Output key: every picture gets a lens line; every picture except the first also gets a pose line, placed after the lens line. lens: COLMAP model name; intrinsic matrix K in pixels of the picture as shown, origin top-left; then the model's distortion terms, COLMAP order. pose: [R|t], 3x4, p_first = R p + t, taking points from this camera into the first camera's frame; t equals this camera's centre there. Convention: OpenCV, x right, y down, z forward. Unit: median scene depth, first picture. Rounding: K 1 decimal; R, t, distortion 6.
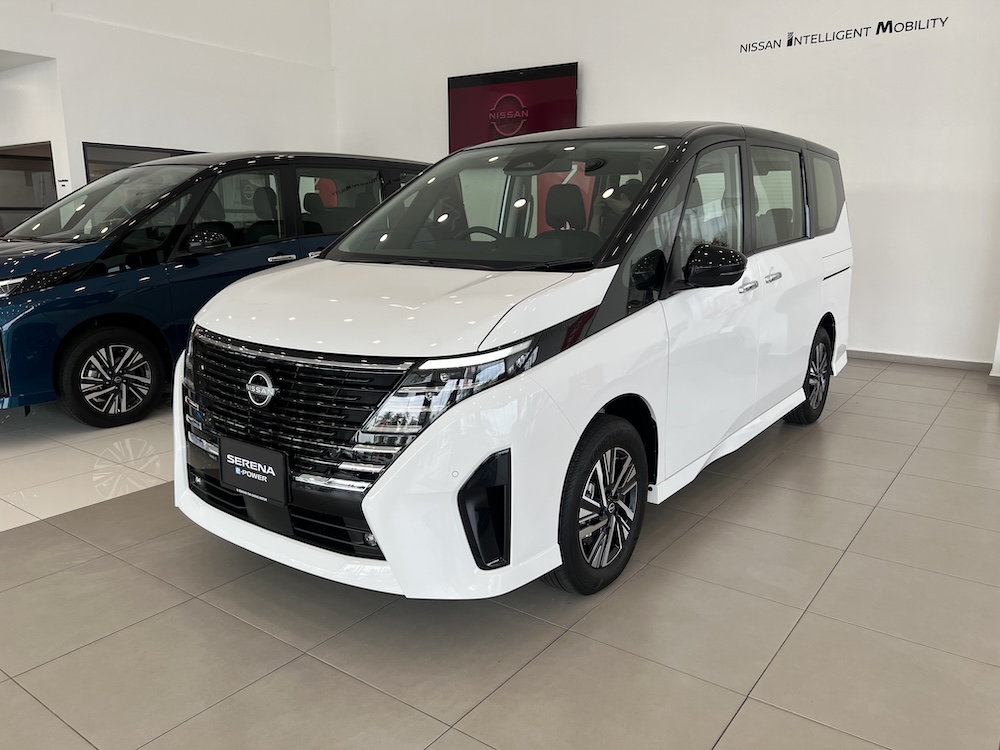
lens RADIAL K [[766.1, 0, 506.3], [0, 766.1, 352.6], [0, 0, 1]] dist [0.067044, -0.061432]
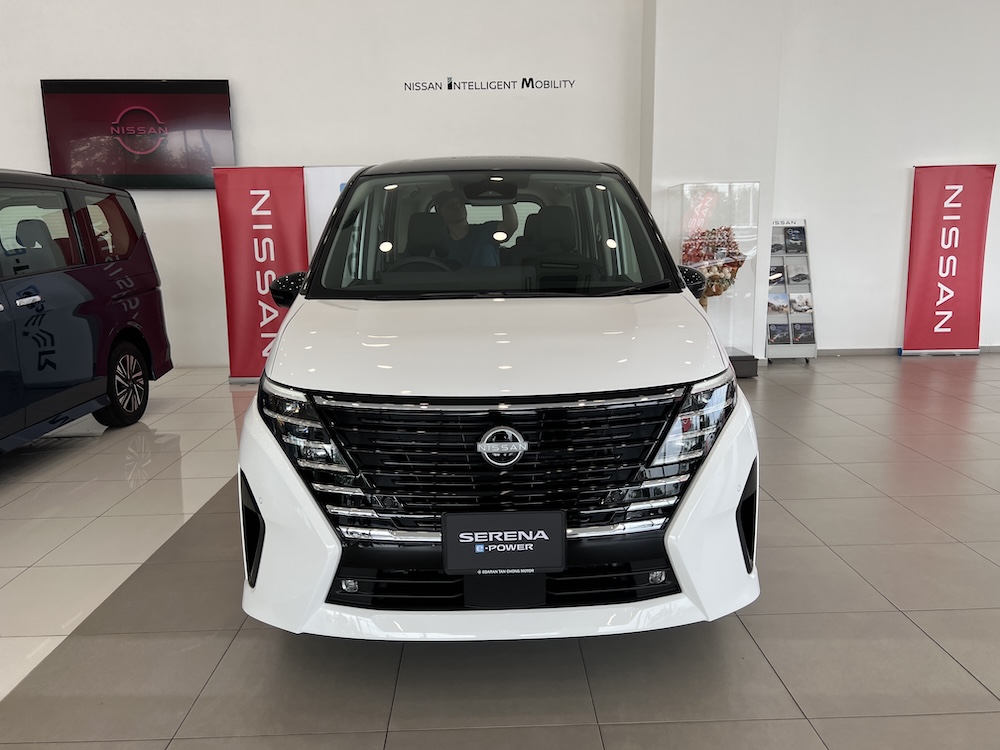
lens RADIAL K [[766.1, 0, 506.3], [0, 766.1, 352.6], [0, 0, 1]] dist [0.067044, -0.061432]
pose [[0.795923, -0.106629, 0.595934, -0.810458], [0.127116, 0.991858, 0.007696, -0.063897], [-0.591902, 0.069627, 0.802997, 0.290420]]
